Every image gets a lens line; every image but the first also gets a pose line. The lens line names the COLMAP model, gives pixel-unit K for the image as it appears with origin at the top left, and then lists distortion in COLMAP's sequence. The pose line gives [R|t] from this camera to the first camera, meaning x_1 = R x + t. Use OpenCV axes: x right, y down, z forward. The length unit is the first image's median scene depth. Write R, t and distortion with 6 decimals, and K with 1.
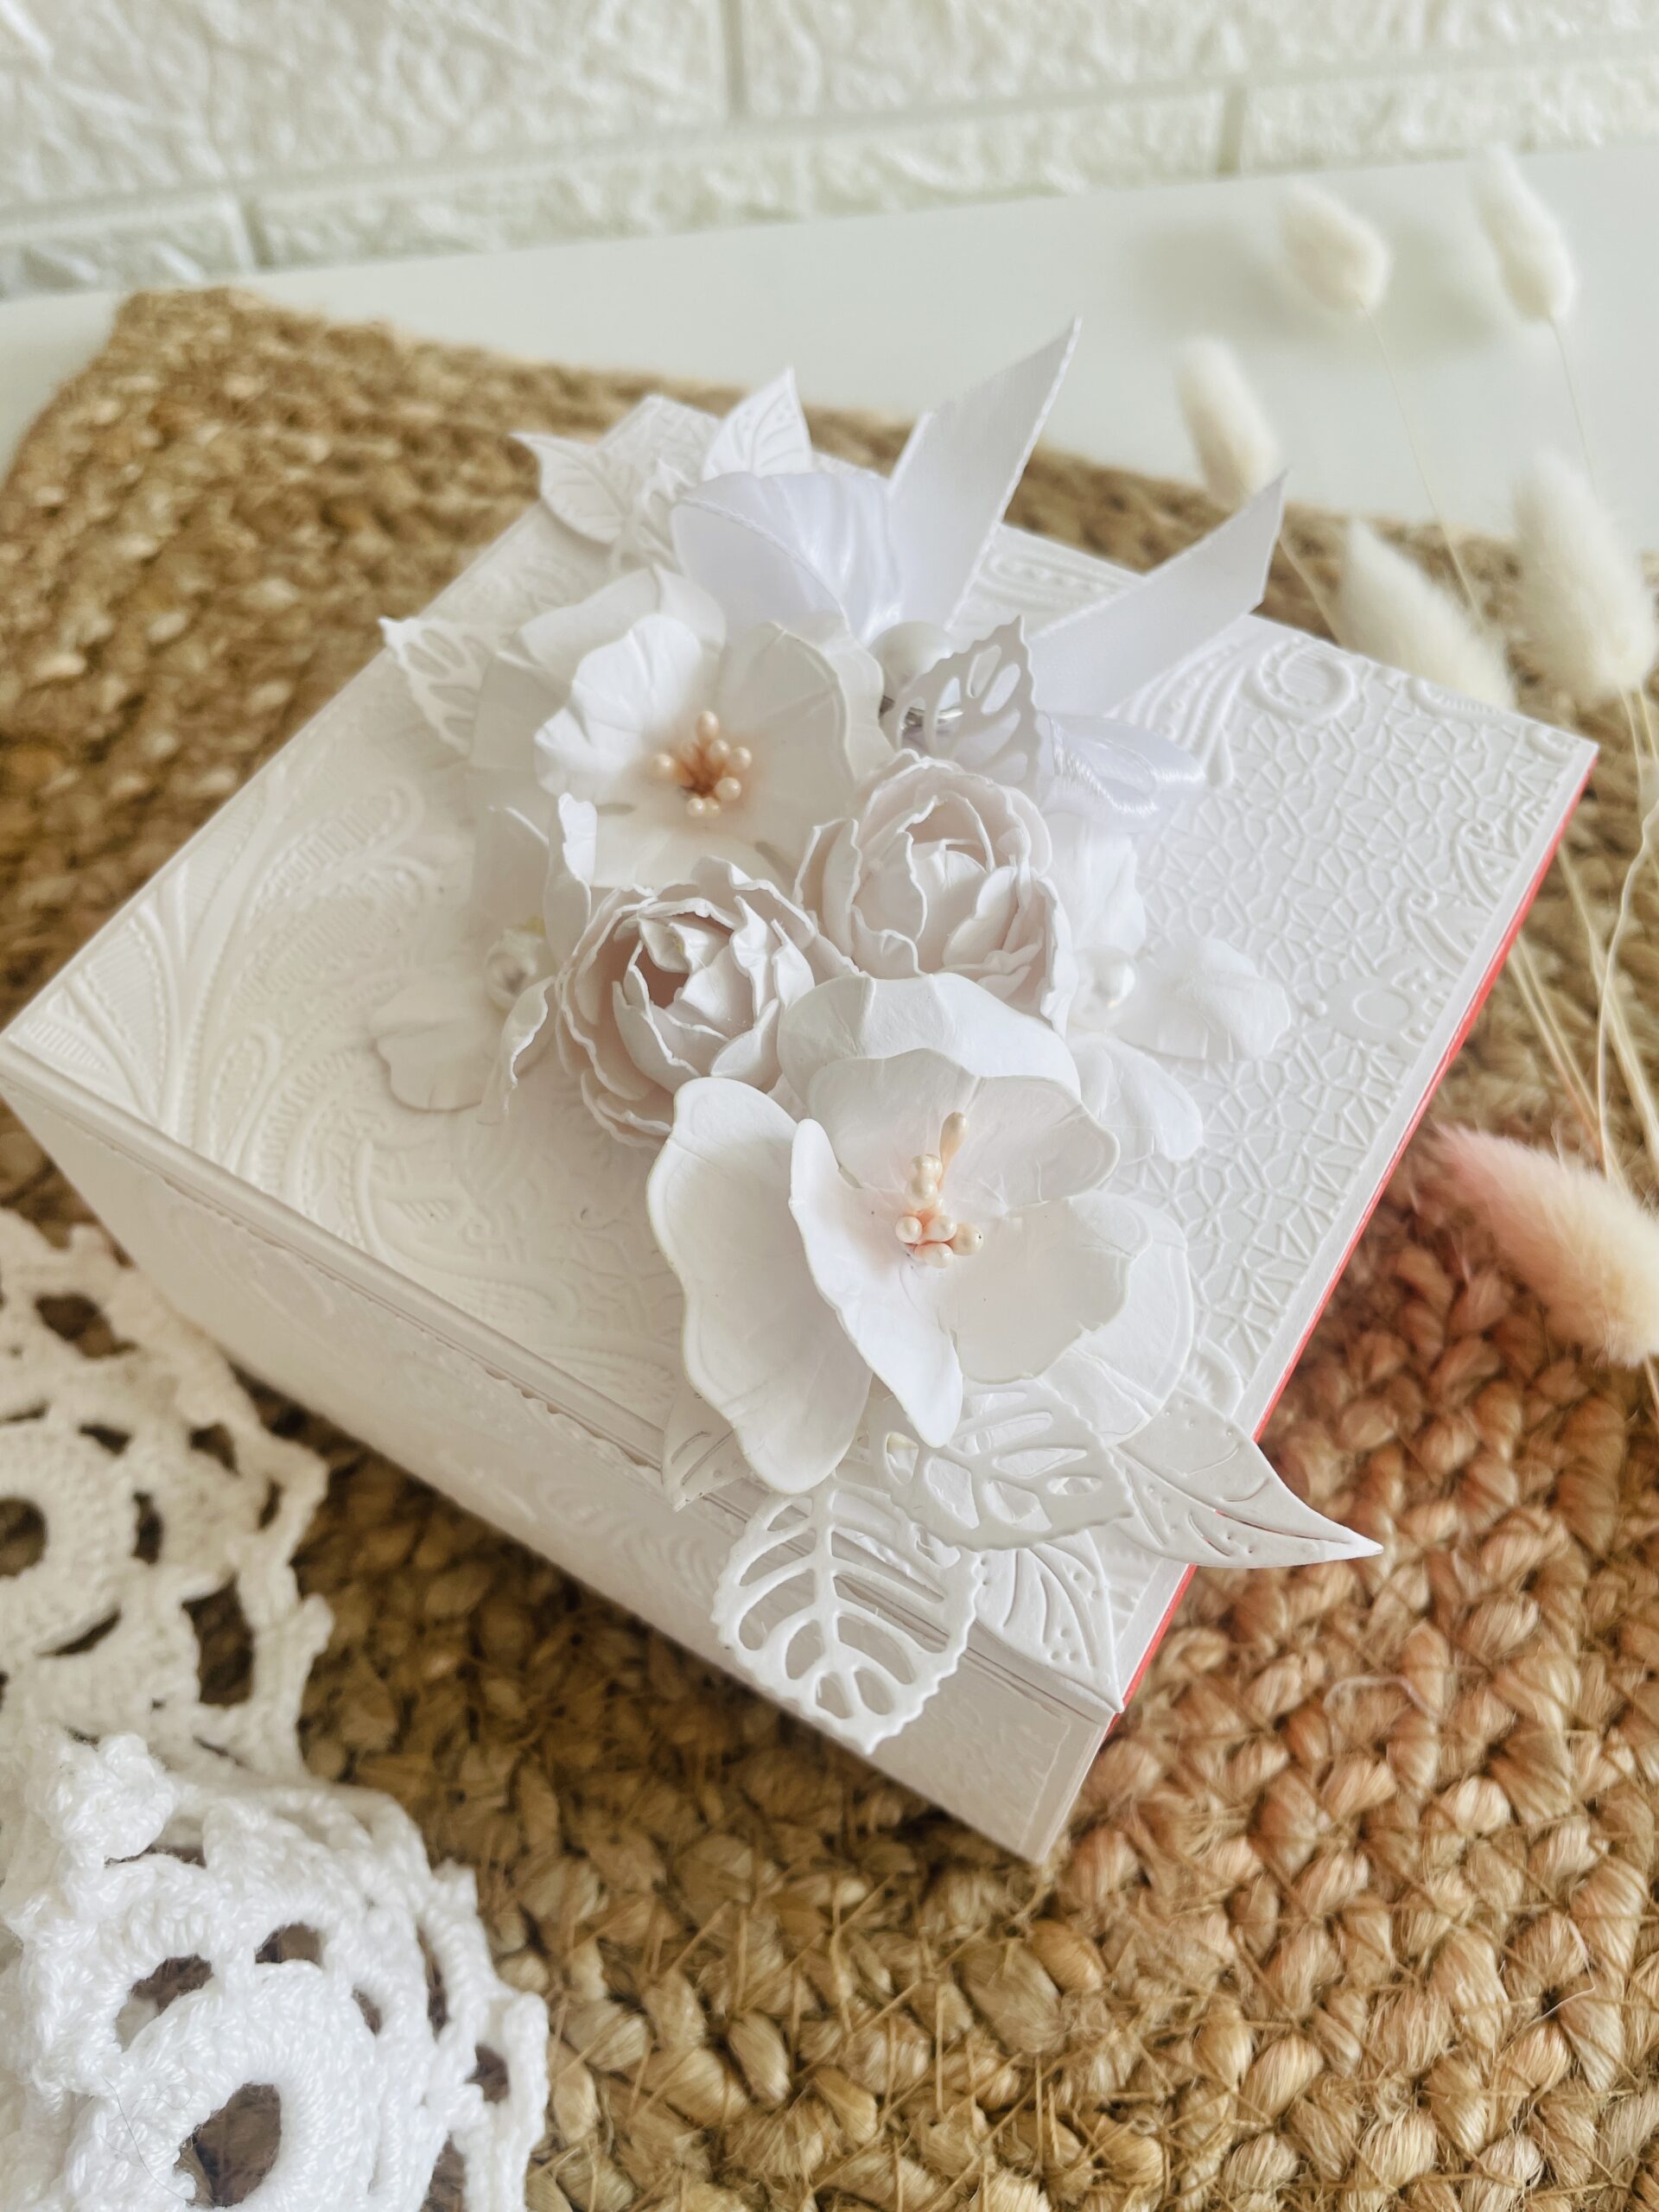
lens RADIAL K [[1699.4, 0, 807.9], [0, 1699.4, 1083.1], [0, 0, 1]] dist [0.091381, -0.136470]
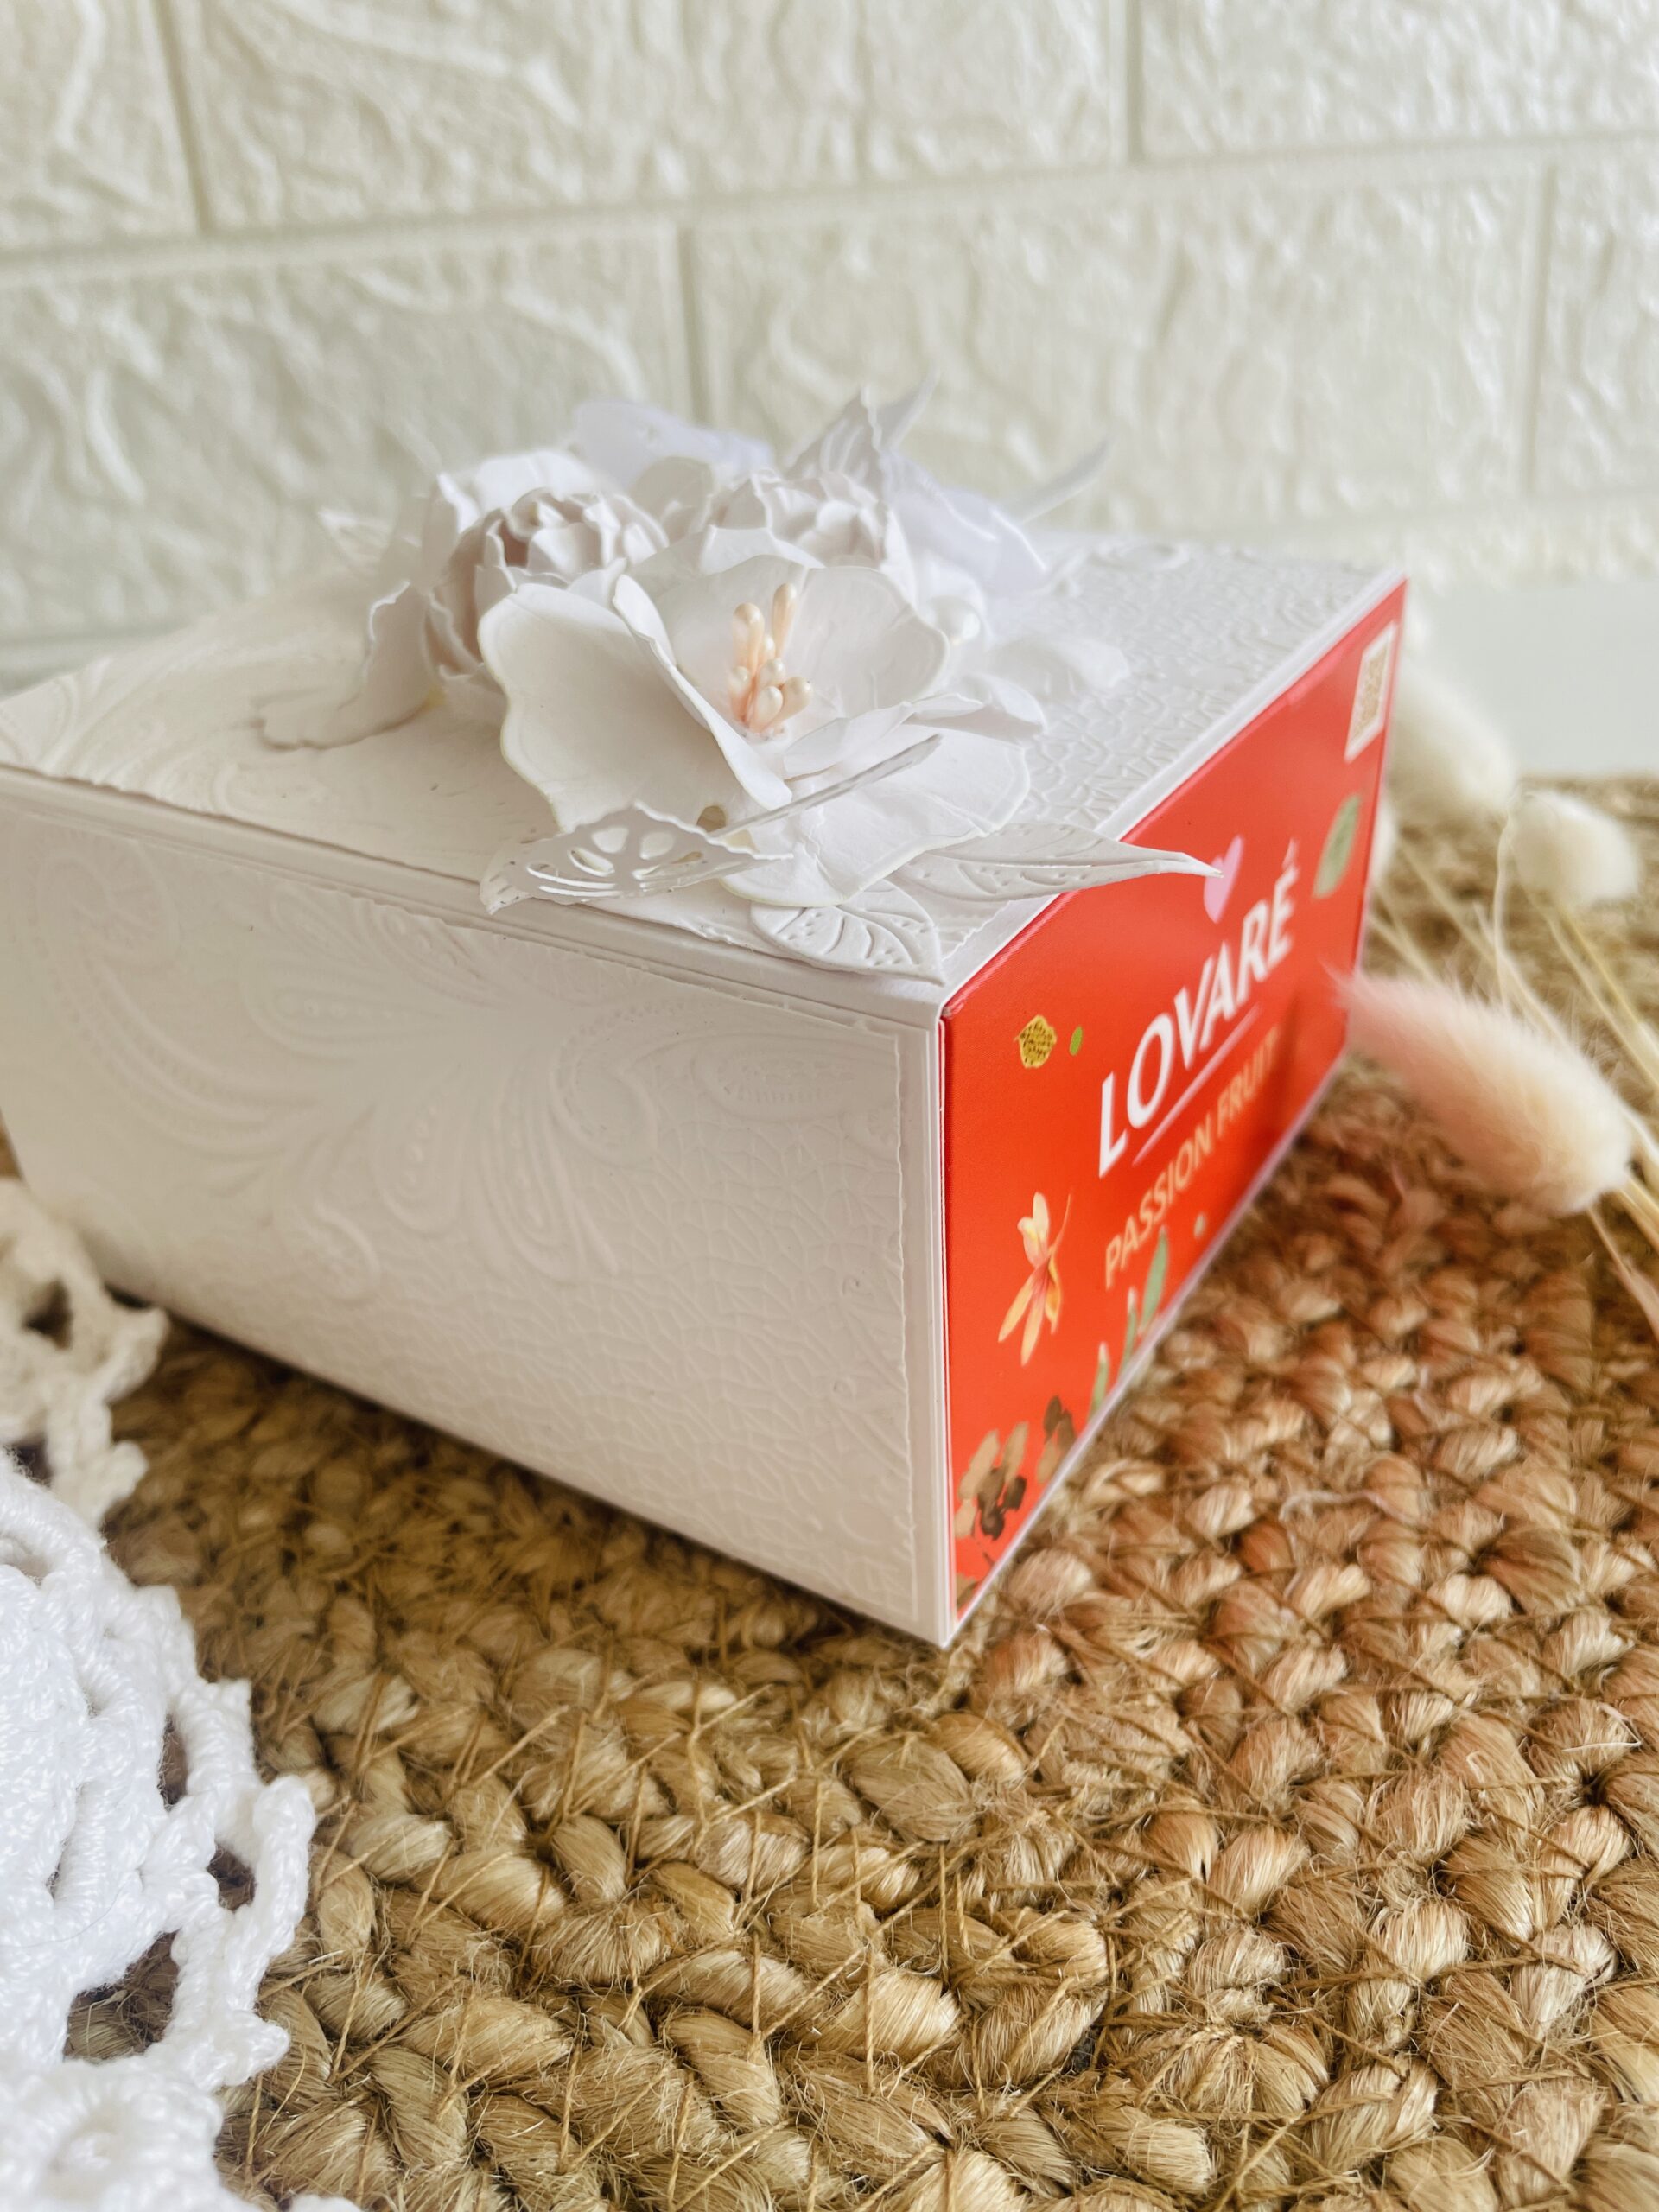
lens RADIAL K [[1699.4, 0, 807.9], [0, 1699.4, 1083.1], [0, 0, 1]] dist [0.091381, -0.136470]
pose [[0.999818, -0.013464, -0.013533, 0.087648], [0.006332, 0.902667, -0.430292, 0.587338], [0.018009, 0.430128, 0.902588, 0.144205]]
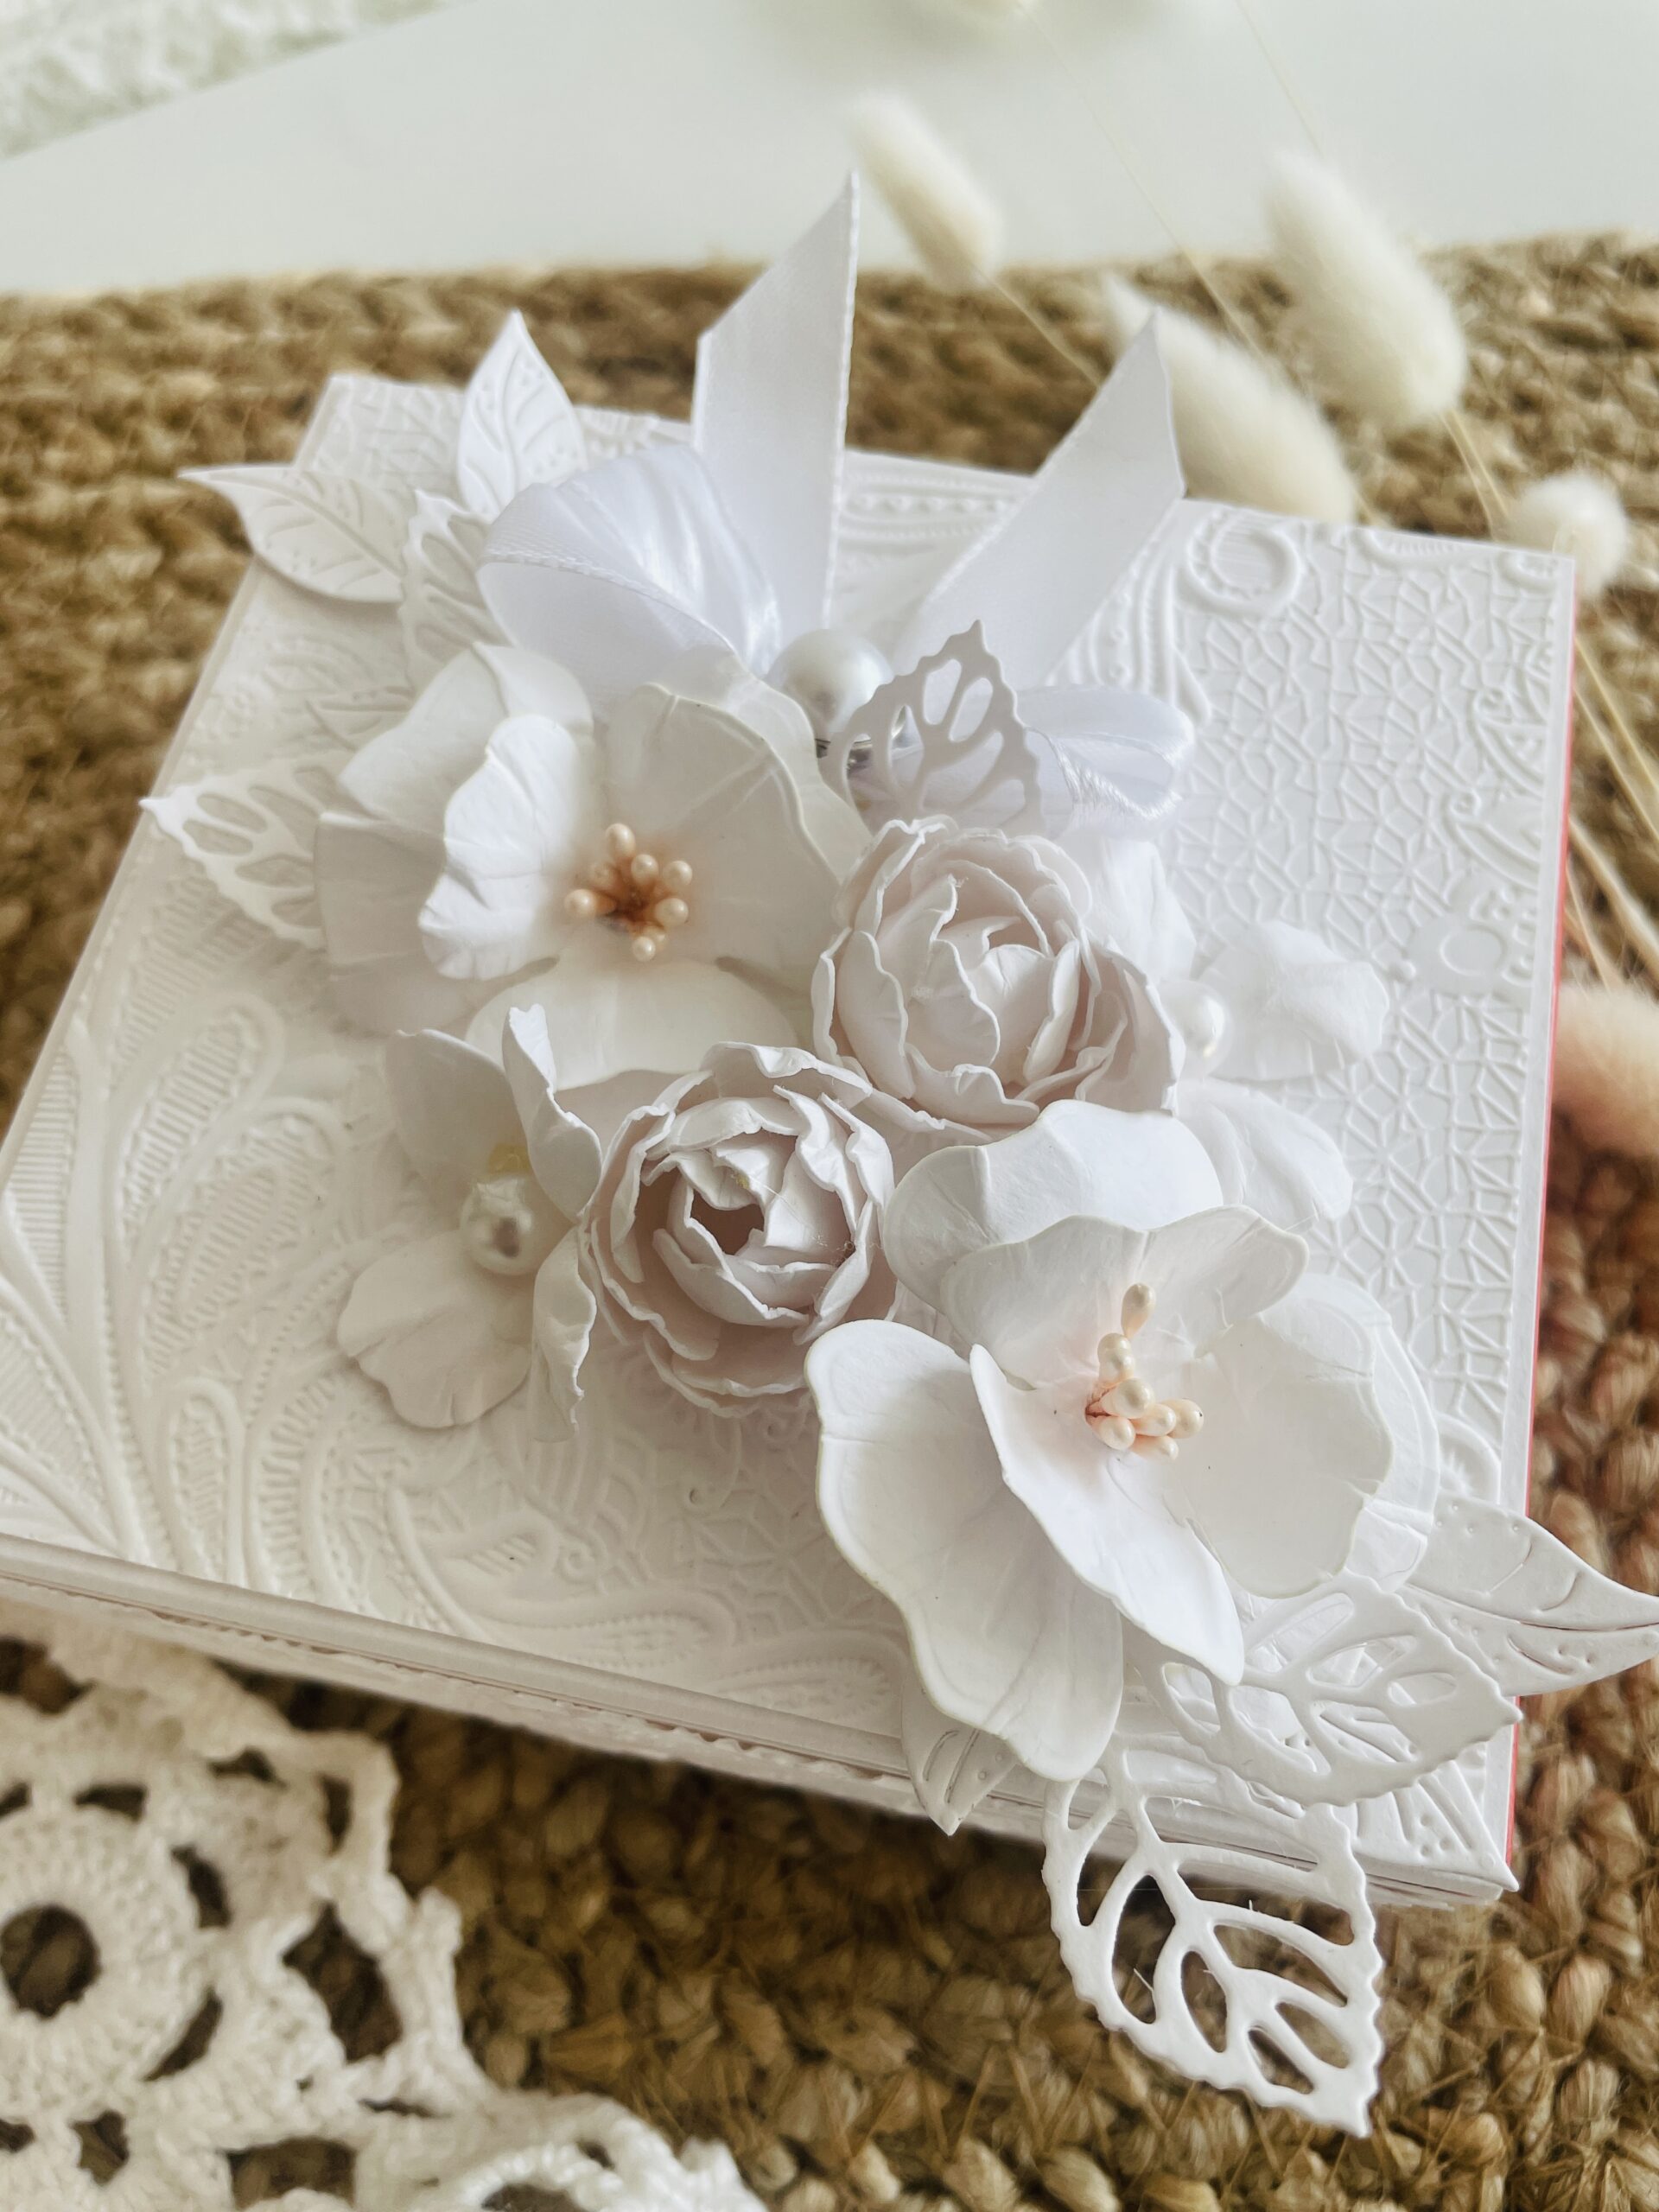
lens RADIAL K [[1715.1, 0, 816.0], [0, 1715.1, 1086.2], [0, 0, 1]] dist [0.078084, -0.130508]
pose [[0.942378, -0.302426, 0.143048, -0.118398], [0.277961, 0.945738, 0.168274, -0.203880], [-0.186176, -0.118816, 0.975306, 0.179773]]
